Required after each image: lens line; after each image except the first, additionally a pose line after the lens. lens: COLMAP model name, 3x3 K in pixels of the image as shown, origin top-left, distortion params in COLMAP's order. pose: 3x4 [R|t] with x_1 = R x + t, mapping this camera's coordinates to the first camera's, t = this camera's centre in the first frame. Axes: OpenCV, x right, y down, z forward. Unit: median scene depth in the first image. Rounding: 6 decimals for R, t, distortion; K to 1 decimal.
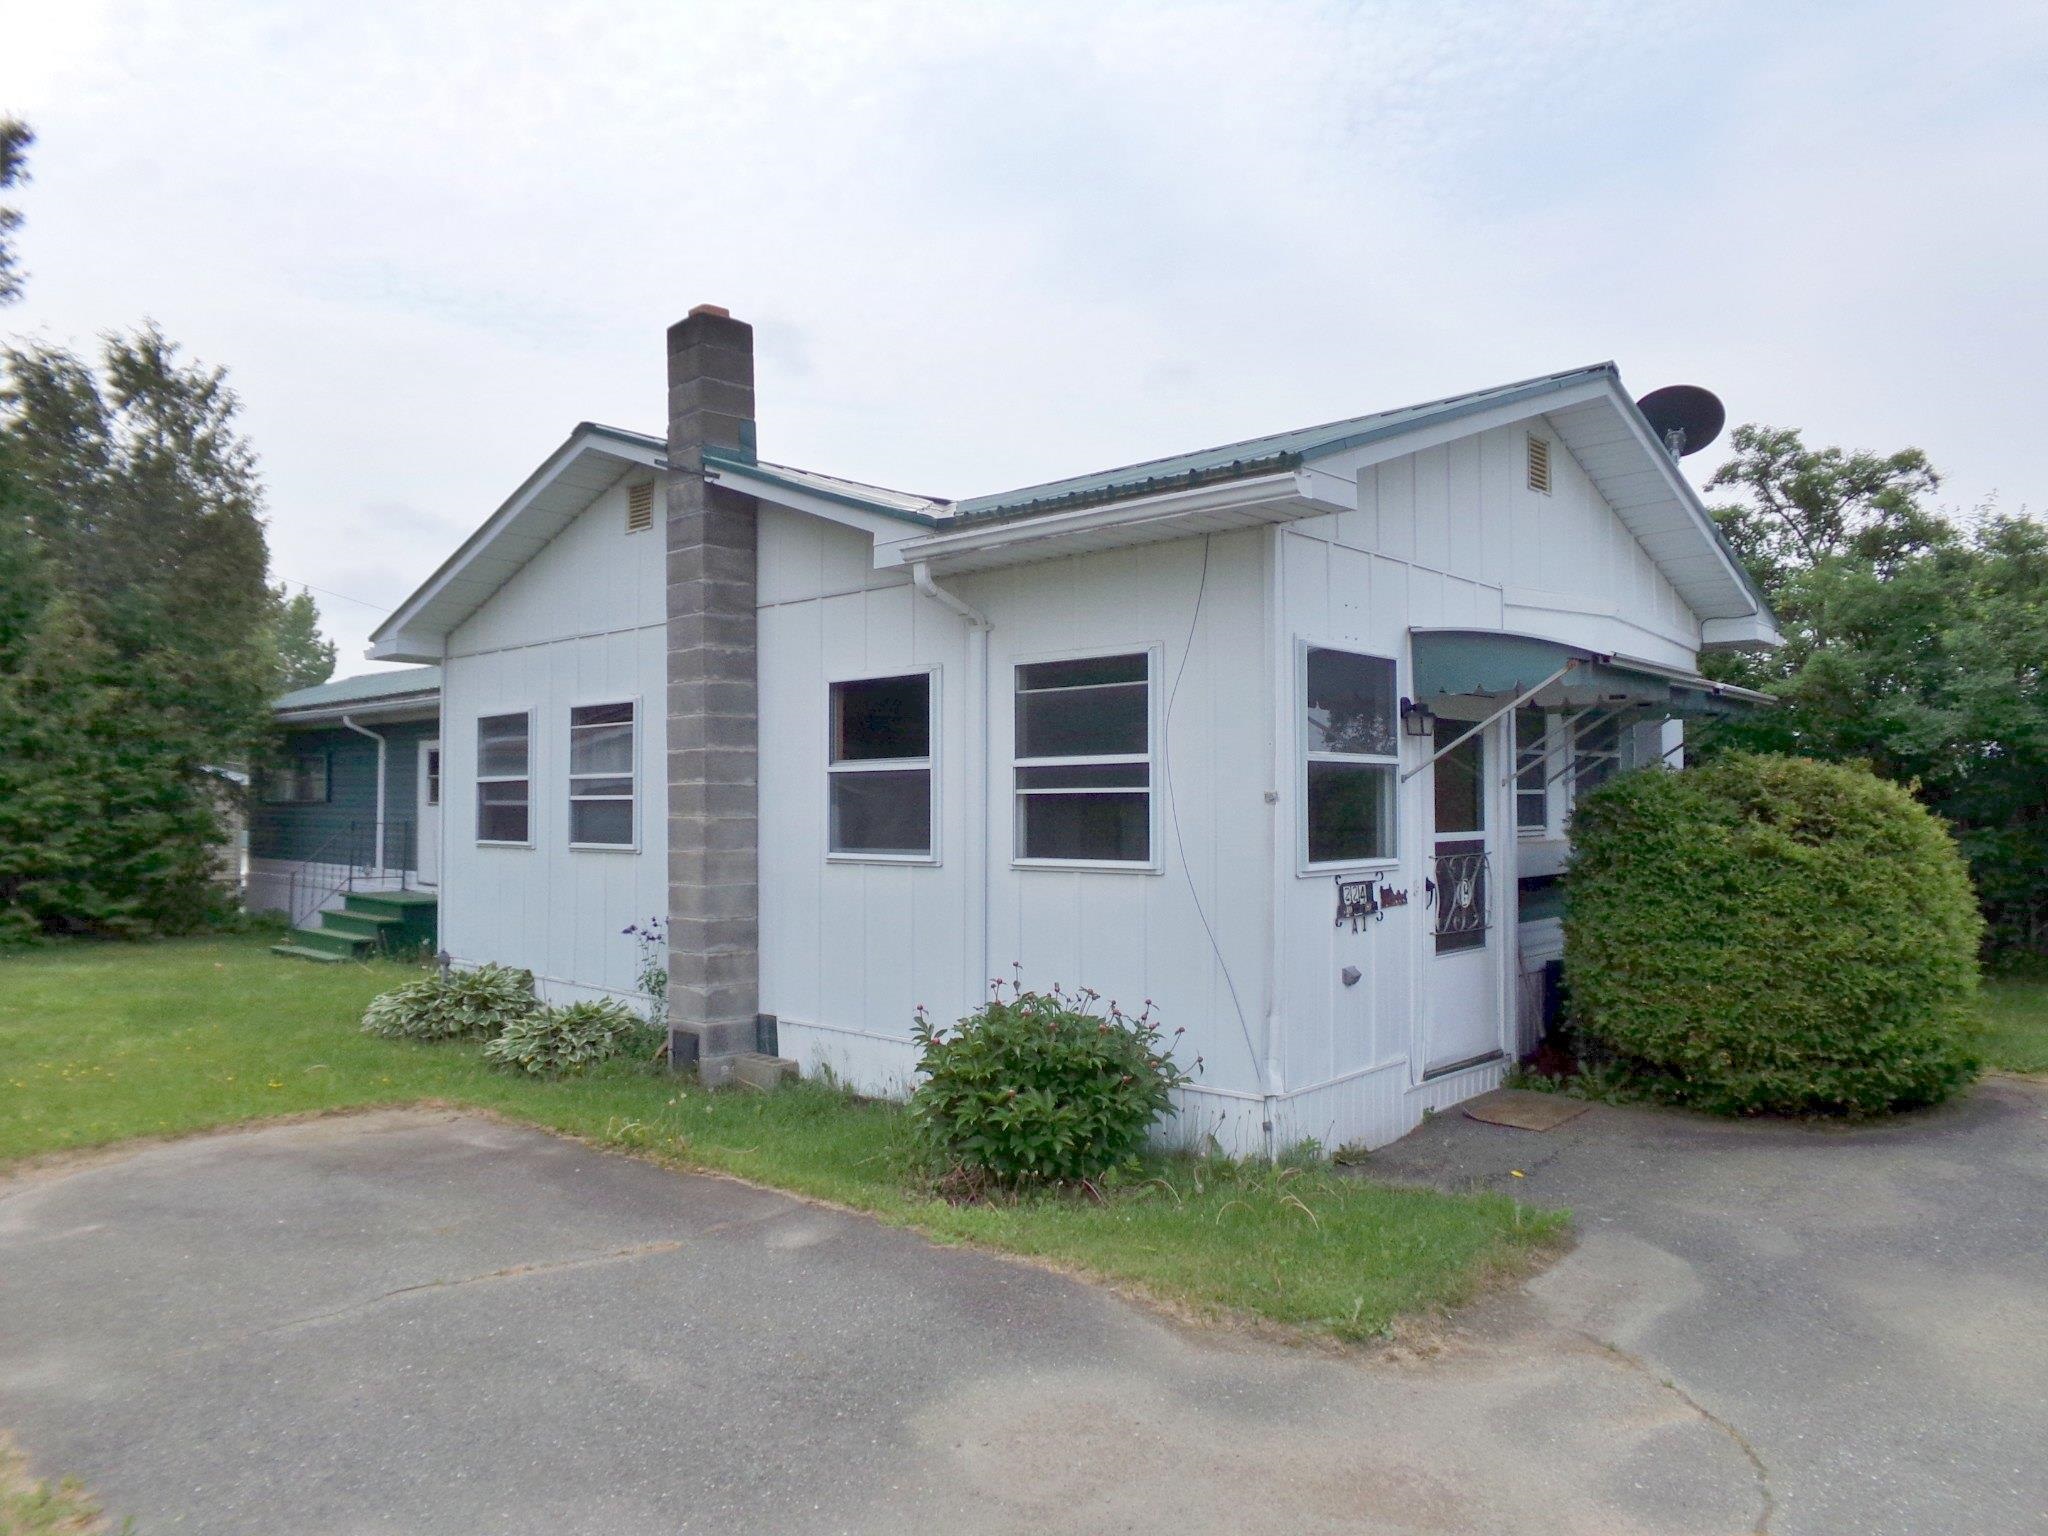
lens RADIAL K [[1399.1, 0, 1017.1], [0, 1399.1, 777.5], [0, 0, 1]] dist [-0.062669, 0.103061]
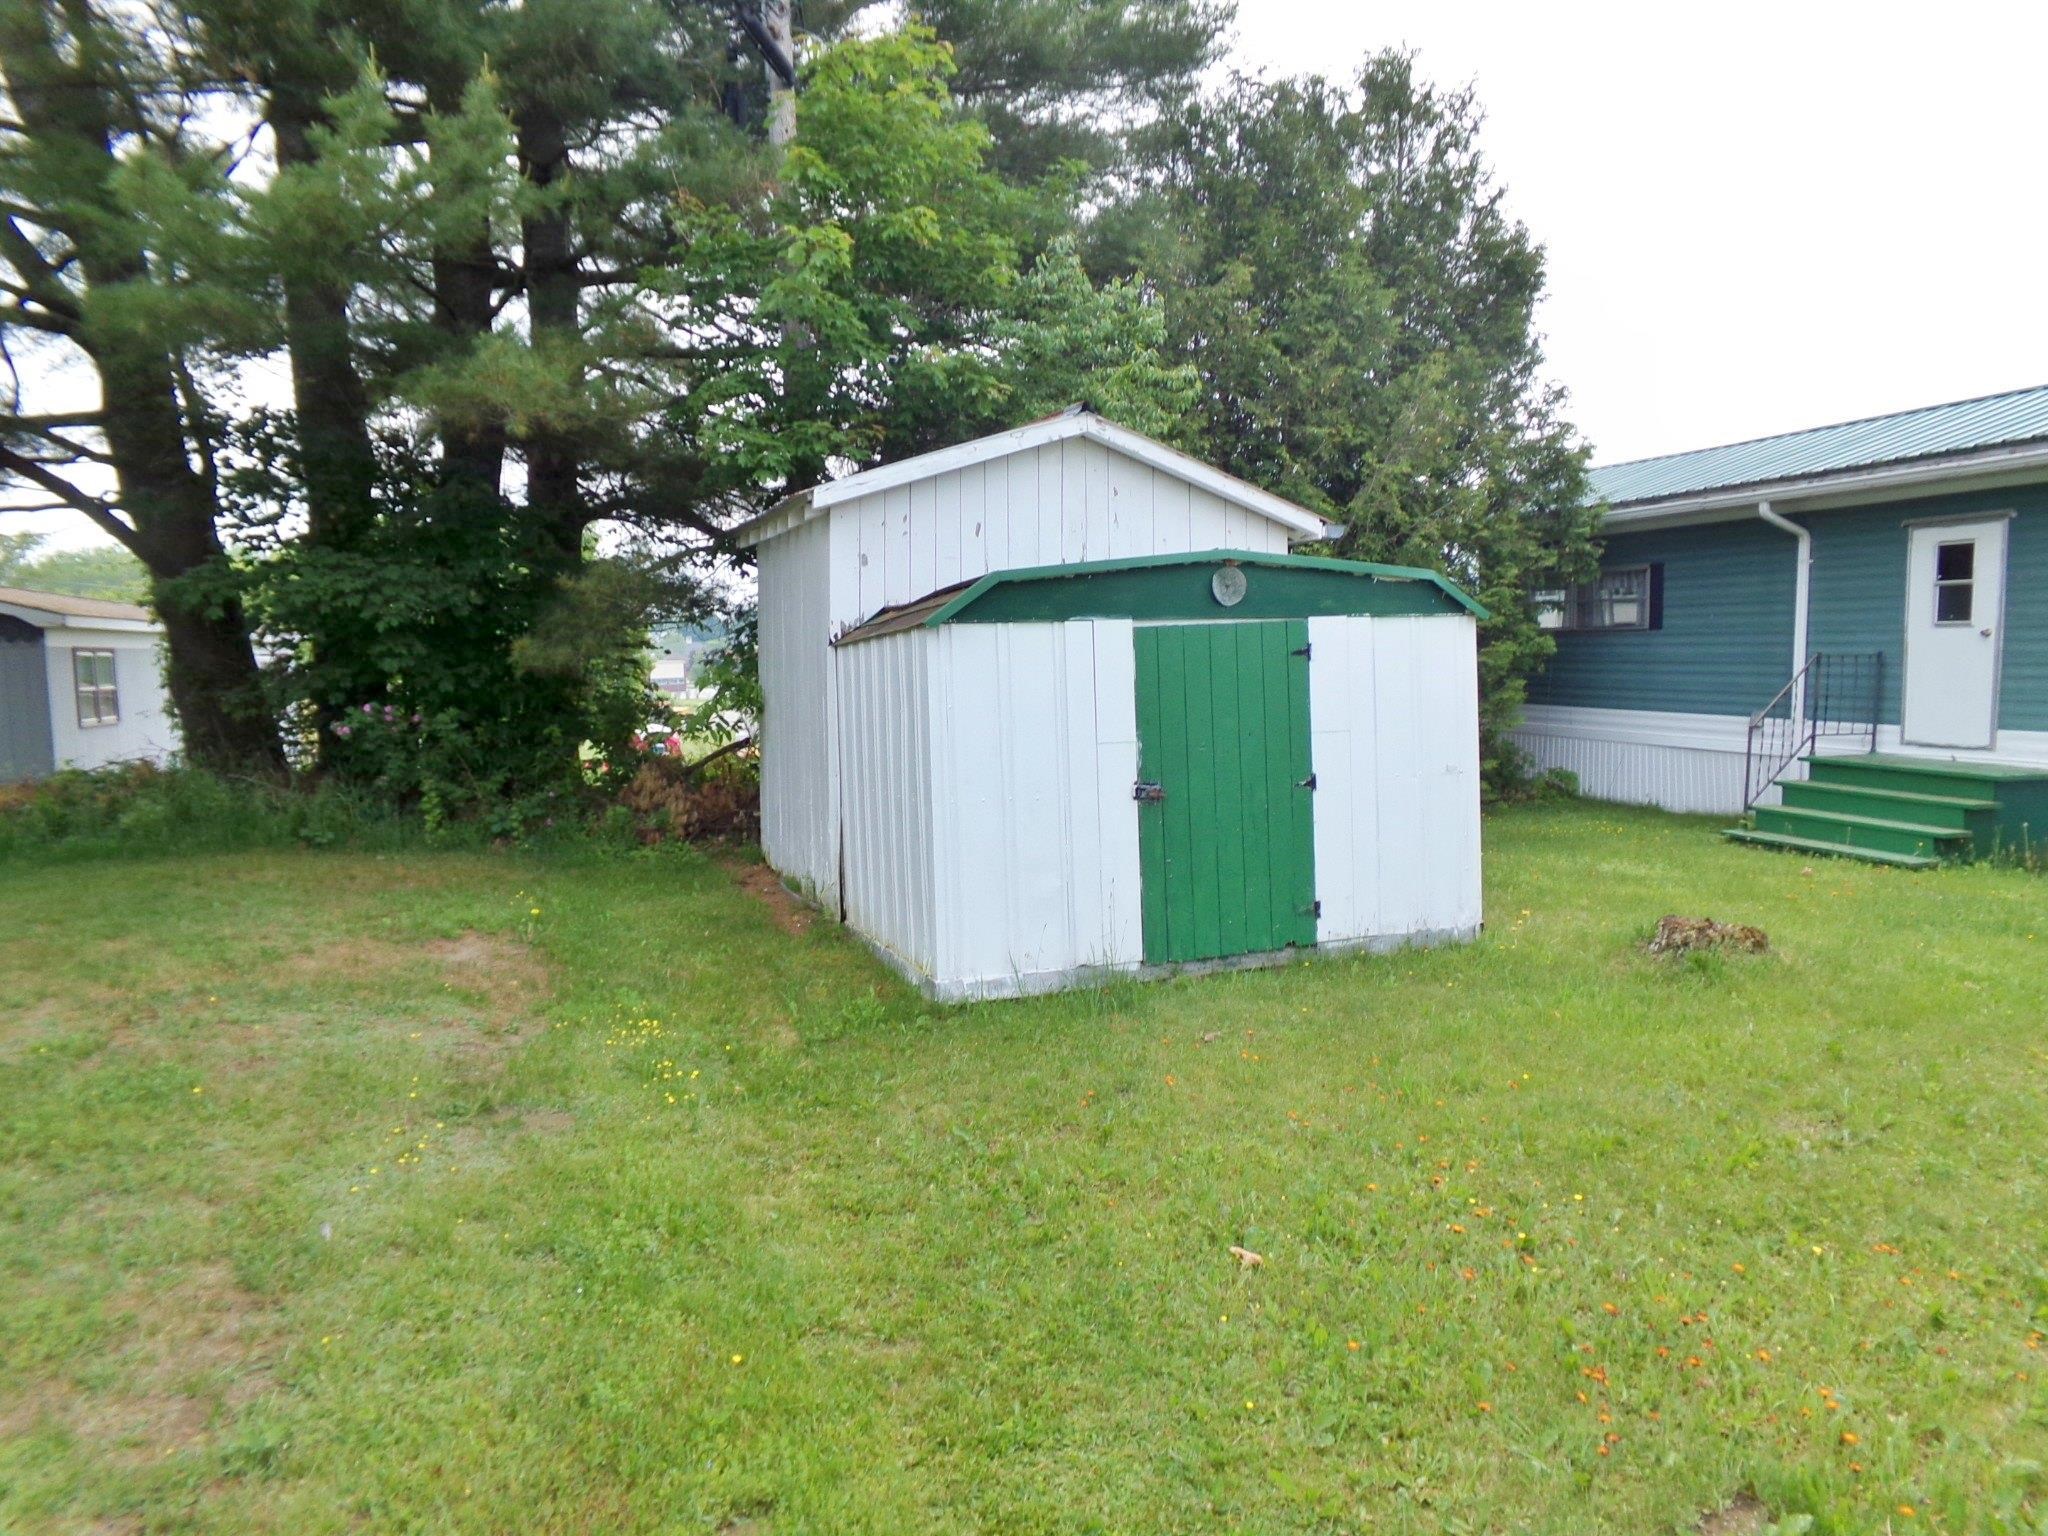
lens RADIAL K [[1399.1, 0, 1017.1], [0, 1399.1, 777.5], [0, 0, 1]] dist [-0.062669, 0.103061]
pose [[0.866923, 0.029872, -0.497546, -0.938402], [0.027781, 0.993755, 0.108069, 0.015280], [0.497667, -0.107510, 0.860679, 0.399463]]
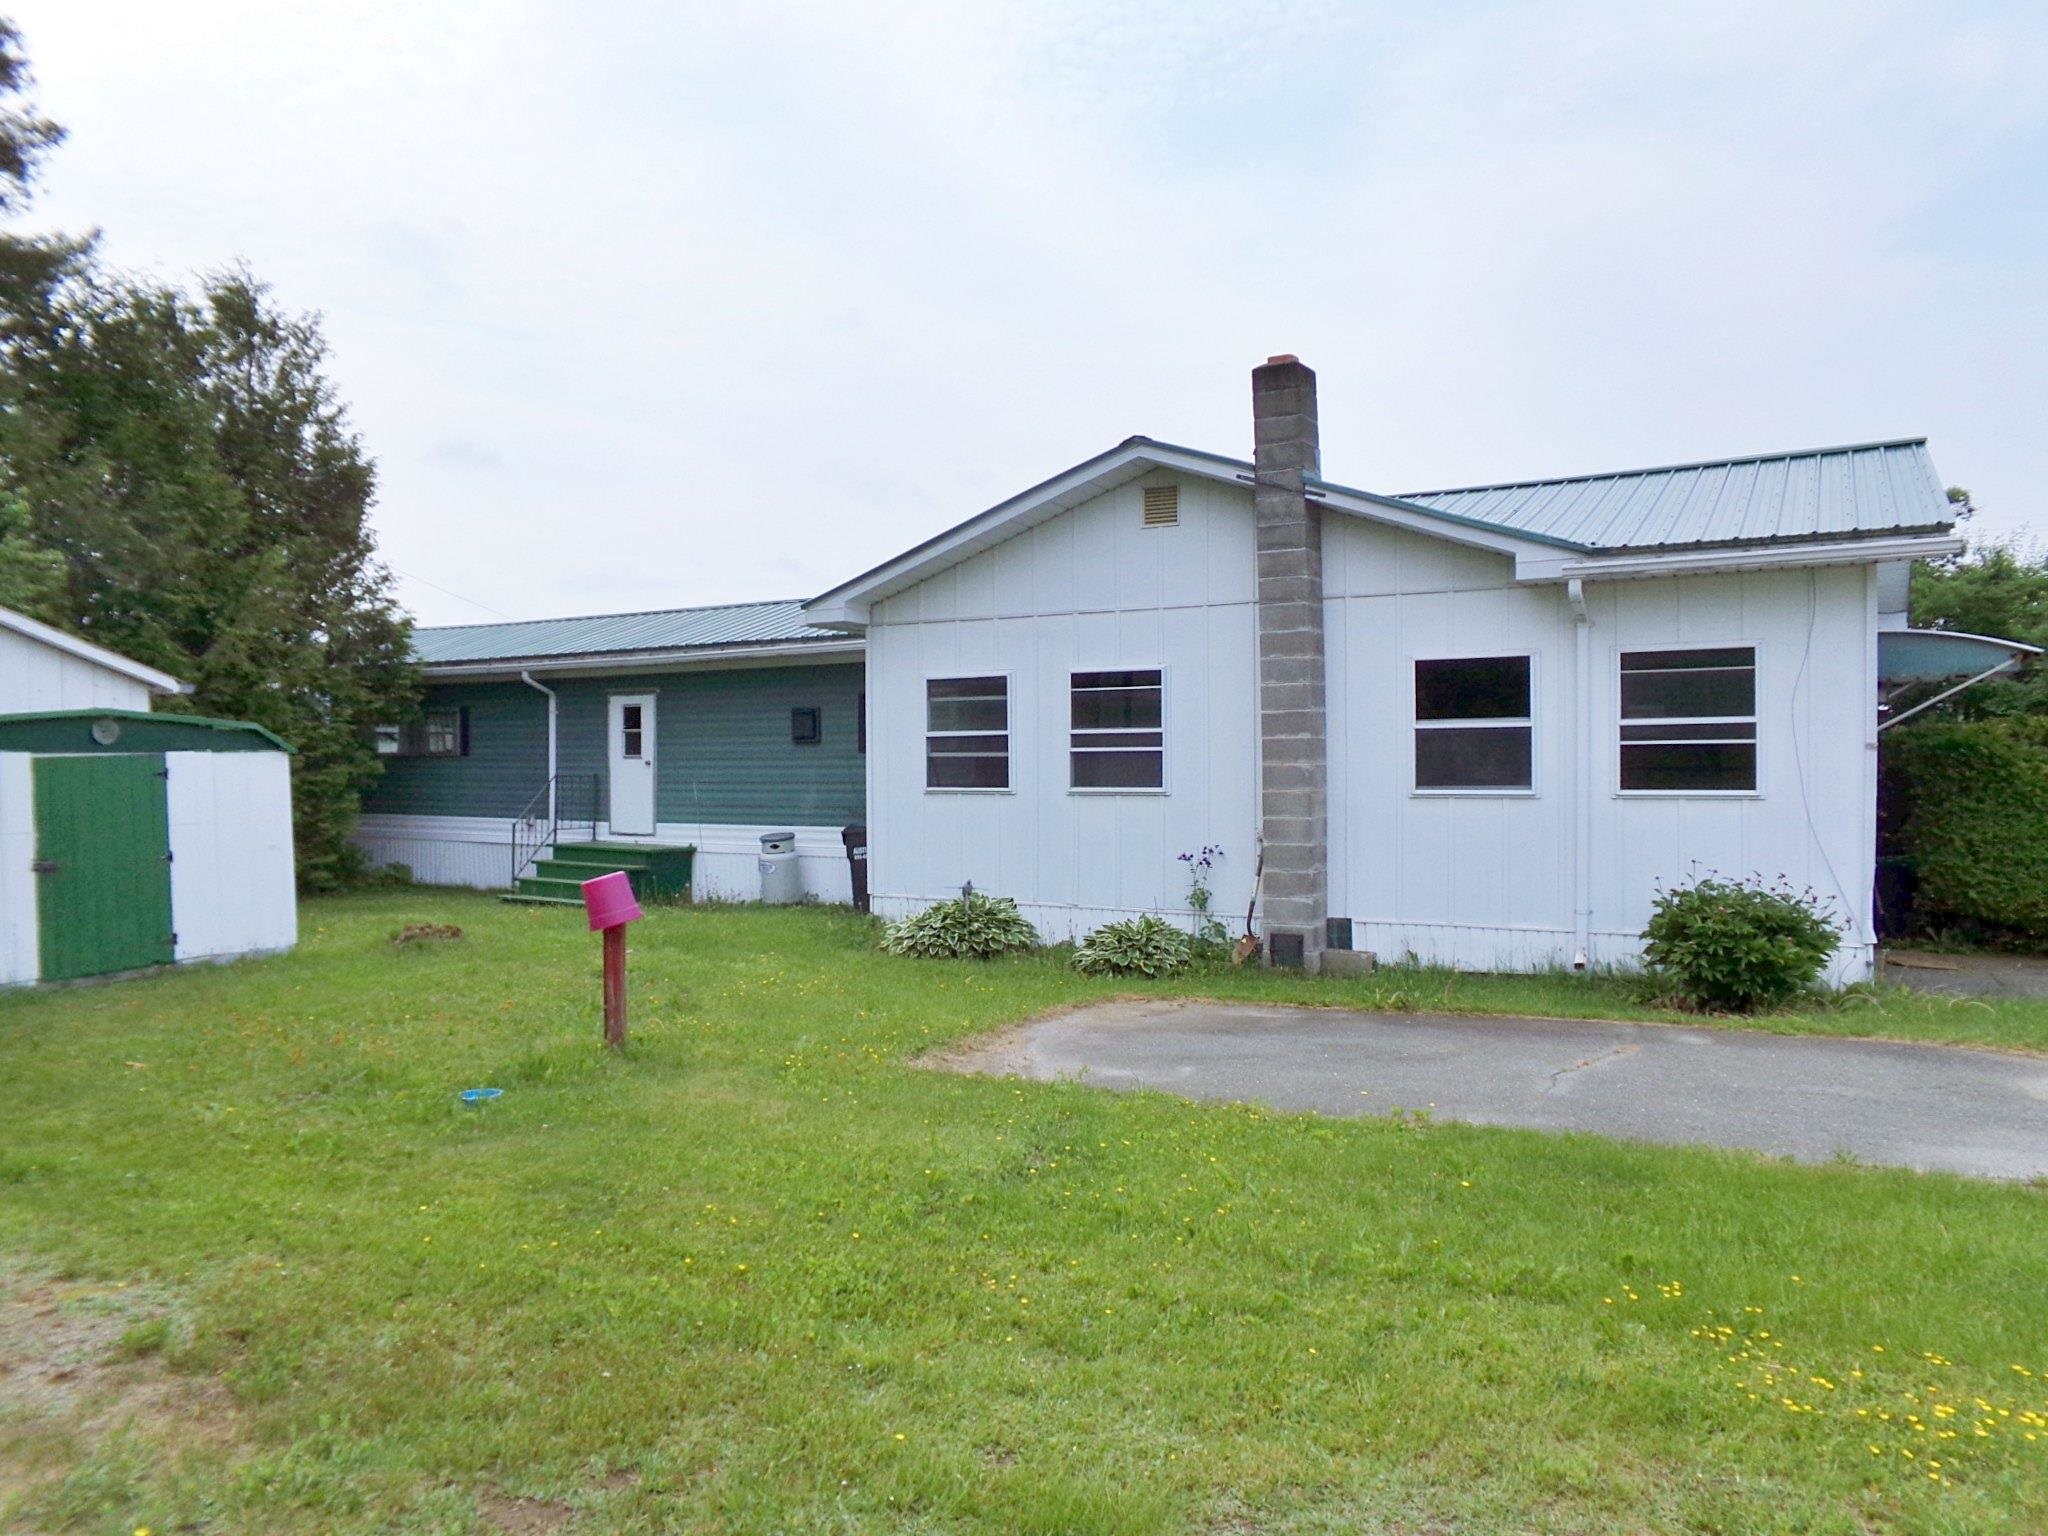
lens RADIAL K [[1399.1, 0, 1017.1], [0, 1399.1, 777.5], [0, 0, 1]] dist [-0.062669, 0.103061]
pose [[0.973583, -0.008928, 0.228157, -0.746297], [0.000940, 0.999384, 0.035096, -0.003968], [-0.228330, -0.033955, 0.972992, -0.171080]]
